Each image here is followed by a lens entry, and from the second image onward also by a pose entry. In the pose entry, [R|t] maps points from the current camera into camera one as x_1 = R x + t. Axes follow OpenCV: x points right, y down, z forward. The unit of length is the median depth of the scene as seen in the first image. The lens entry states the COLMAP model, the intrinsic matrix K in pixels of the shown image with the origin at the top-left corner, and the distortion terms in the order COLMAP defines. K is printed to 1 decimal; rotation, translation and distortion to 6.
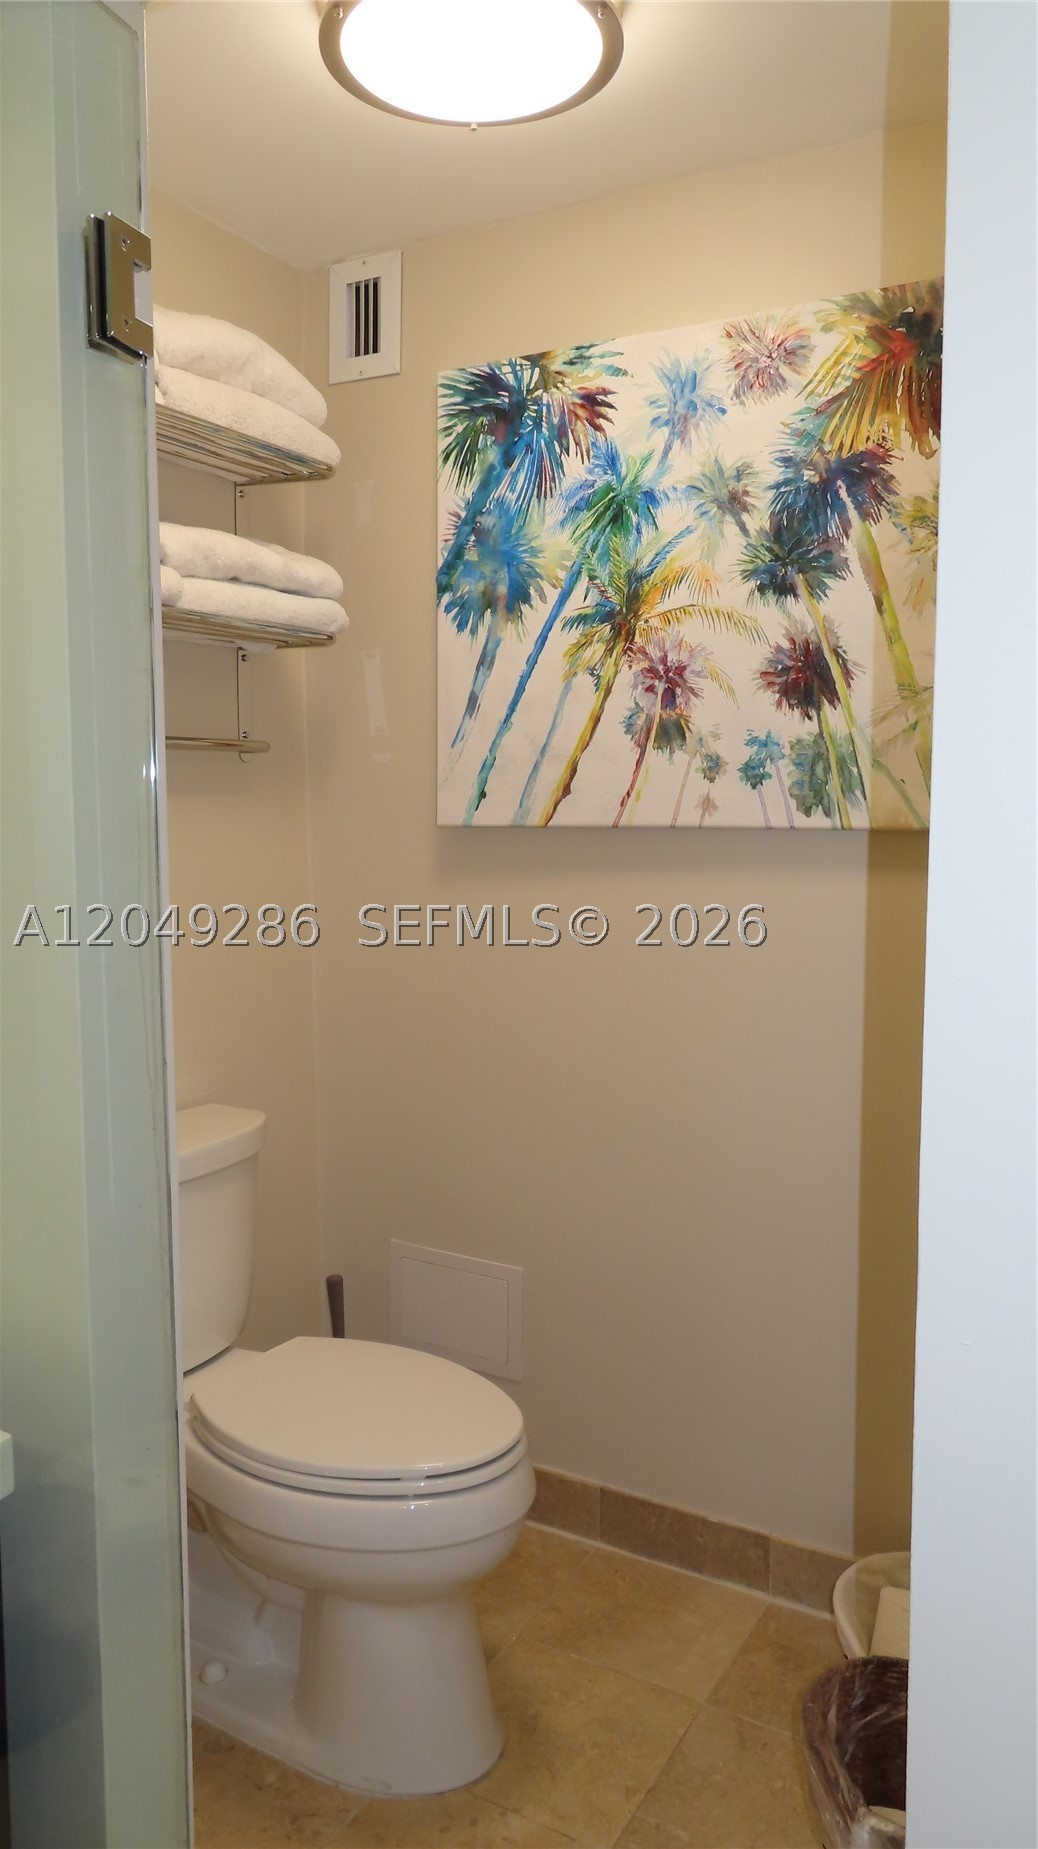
lens RADIAL K [[1323.3, 0, 523.1], [0, 1323.3, 932.6], [0, 0, 1]] dist [-0.006026, 0.004272]
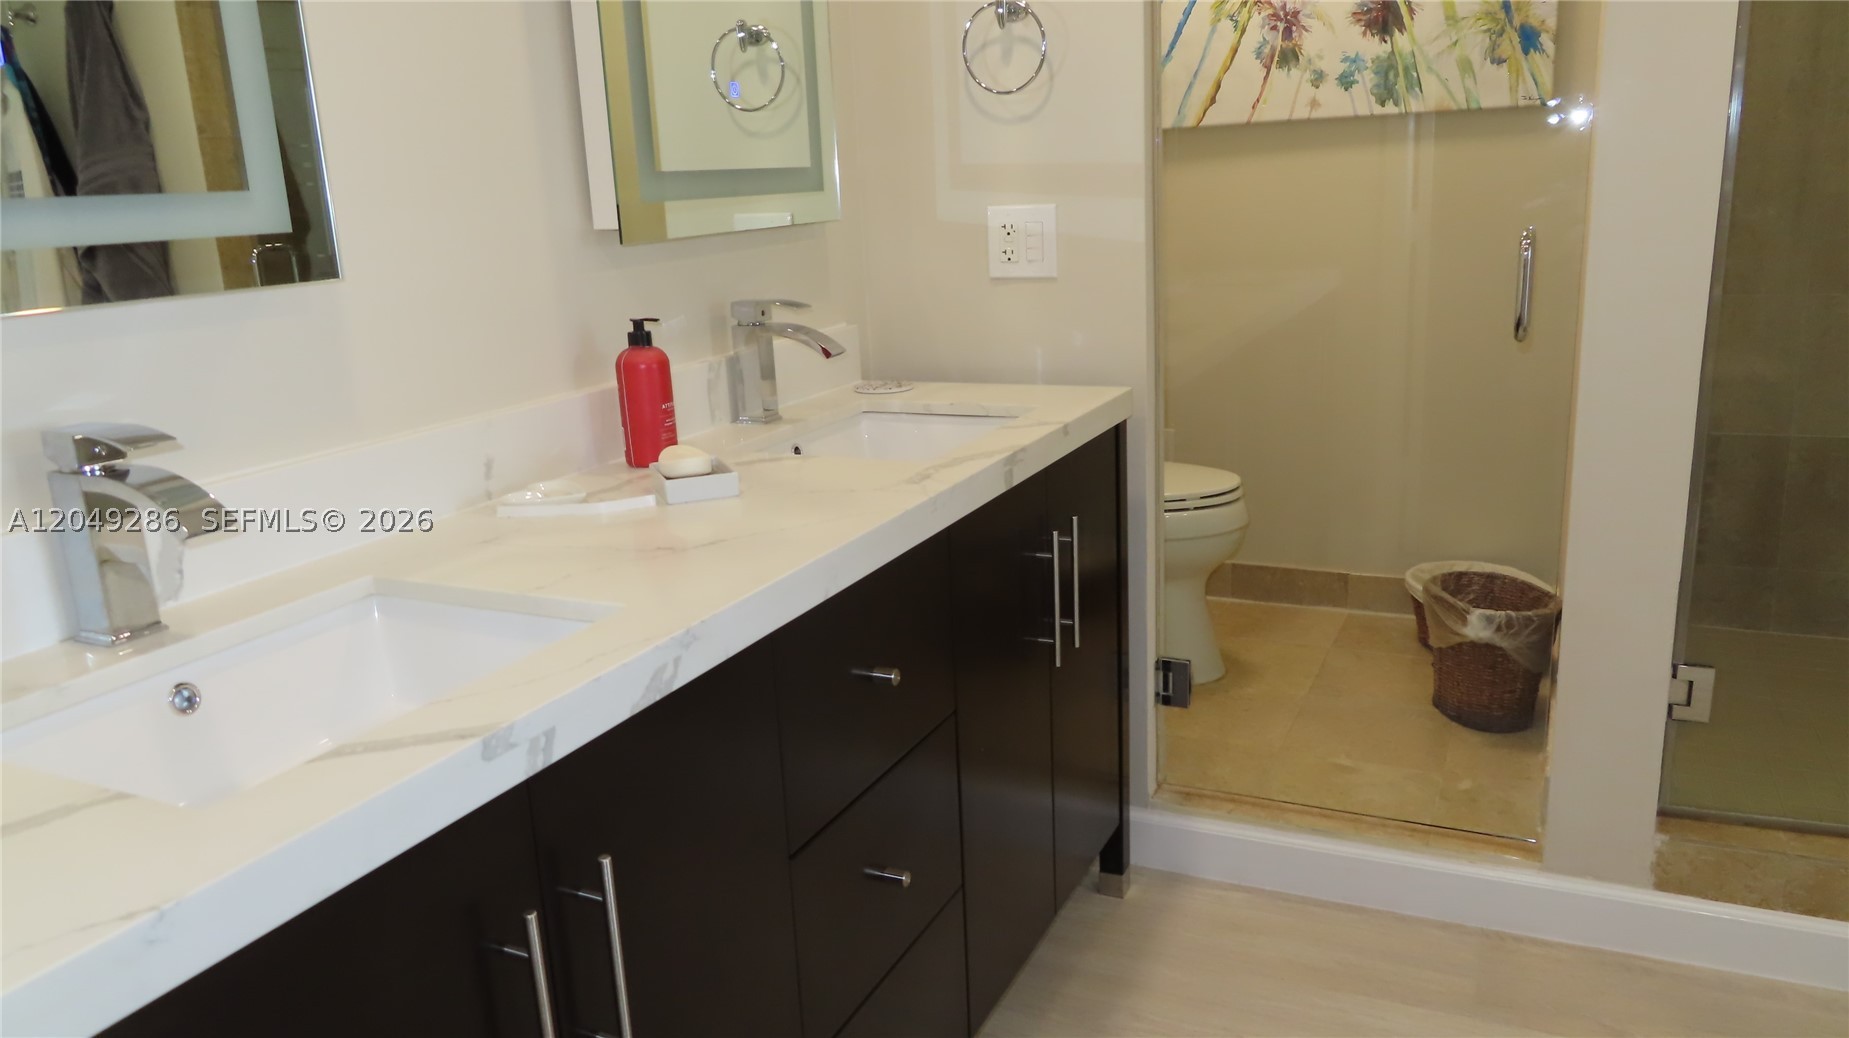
lens RADIAL K [[1323.3, 0, 927.5], [0, 1323.3, 515.5], [0, 0, 1]] dist [-0.006026, 0.004272]
pose [[0.996817, -0.063796, 0.047818, -0.417959], [0.055708, 0.986391, 0.154690, 0.114925], [-0.057036, -0.151534, 0.986805, -0.579289]]
